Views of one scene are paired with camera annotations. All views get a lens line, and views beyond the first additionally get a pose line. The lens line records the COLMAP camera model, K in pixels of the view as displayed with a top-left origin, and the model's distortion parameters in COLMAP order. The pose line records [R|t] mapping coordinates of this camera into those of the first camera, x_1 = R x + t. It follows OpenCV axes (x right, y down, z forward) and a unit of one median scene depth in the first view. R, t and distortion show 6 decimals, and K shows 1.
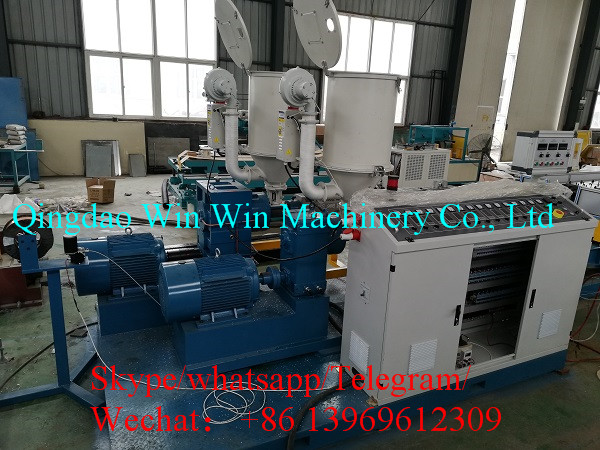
lens RADIAL K [[442.5, 0, 297.2], [0, 442.5, 224.3], [0, 0, 1]] dist [0.027381, -0.023945]
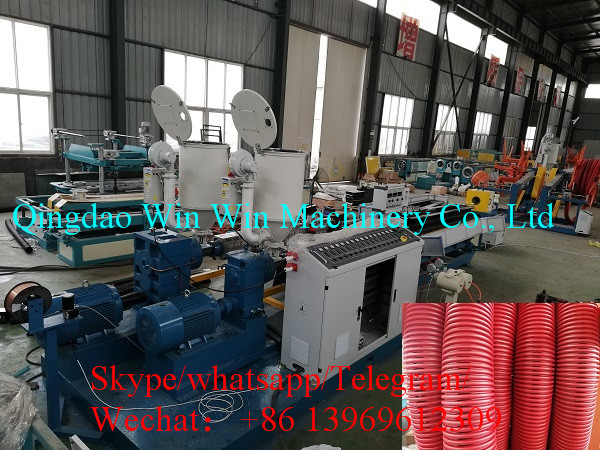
lens RADIAL K [[442.5, 0, 296.4], [0, 442.5, 225.1], [0, 0, 1]] dist [0.027381, -0.023945]
pose [[0.916046, -0.070575, 0.394814, -0.352397], [0.084735, 0.996231, -0.018521, -0.072343], [-0.392019, 0.050421, 0.918574, -0.267134]]
